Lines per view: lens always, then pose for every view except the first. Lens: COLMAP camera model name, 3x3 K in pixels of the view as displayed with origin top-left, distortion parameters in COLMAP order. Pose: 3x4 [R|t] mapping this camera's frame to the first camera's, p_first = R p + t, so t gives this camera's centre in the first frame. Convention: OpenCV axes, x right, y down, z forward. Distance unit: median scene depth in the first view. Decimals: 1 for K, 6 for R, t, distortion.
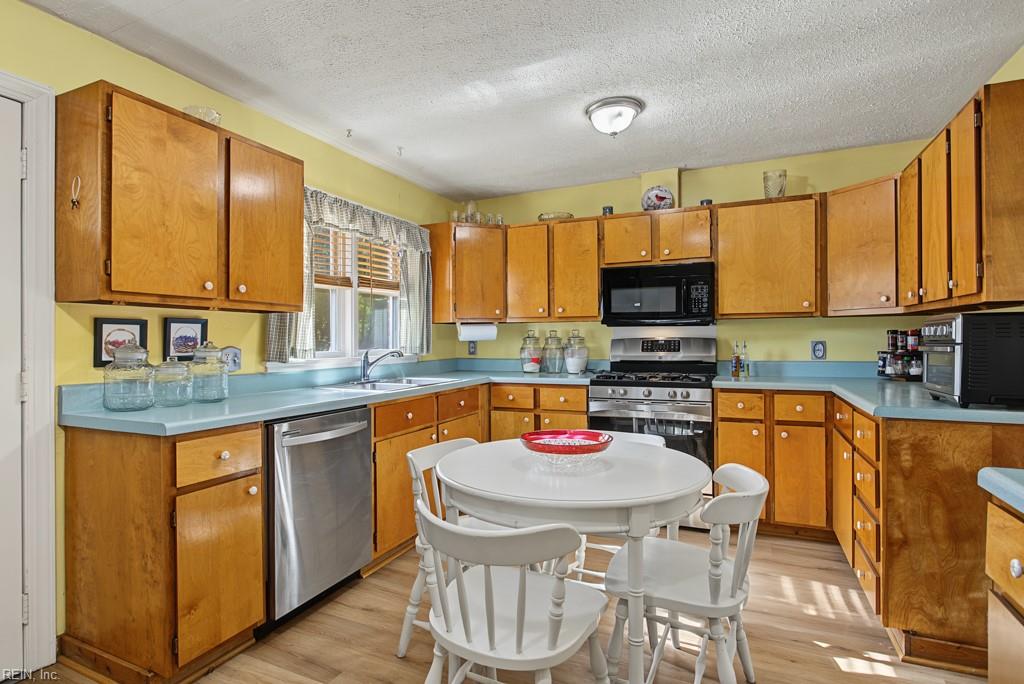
lens RADIAL K [[522.8, 0, 516.5], [0, 522.8, 340.3], [0, 0, 1]] dist [-0.019344, 0.000077]
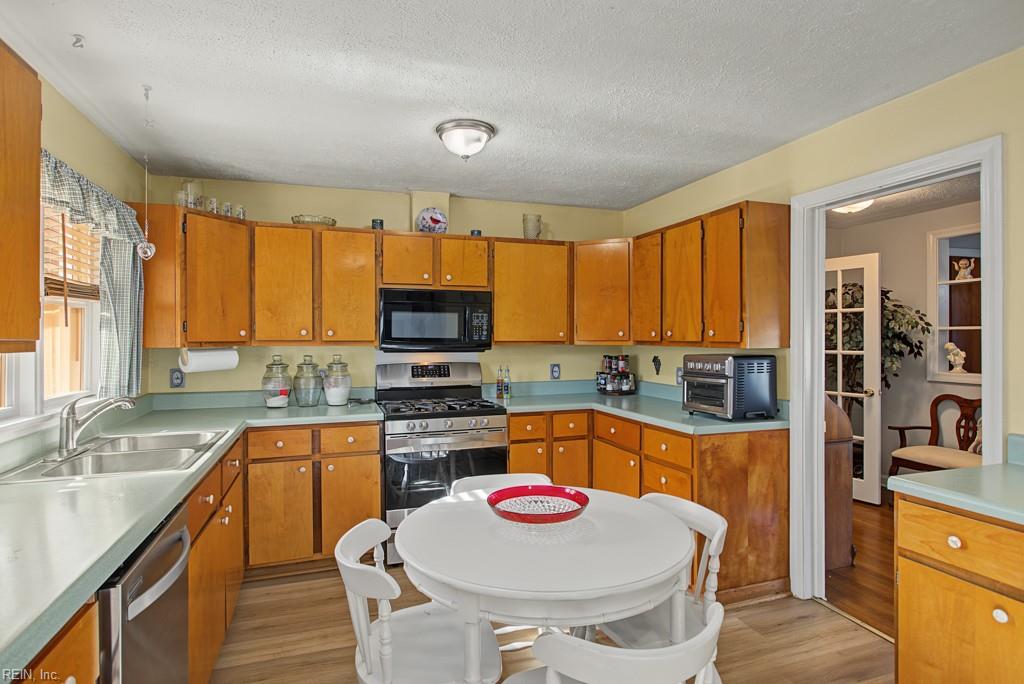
lens RADIAL K [[522.8, 0, 516.5], [0, 522.8, 340.3], [0, 0, 1]] dist [-0.019344, 0.000077]
pose [[0.725375, 0.005449, 0.688332, -0.297575], [-0.003840, 0.999985, -0.003869, -0.046499], [-0.688343, 0.000163, 0.725385, 0.191193]]
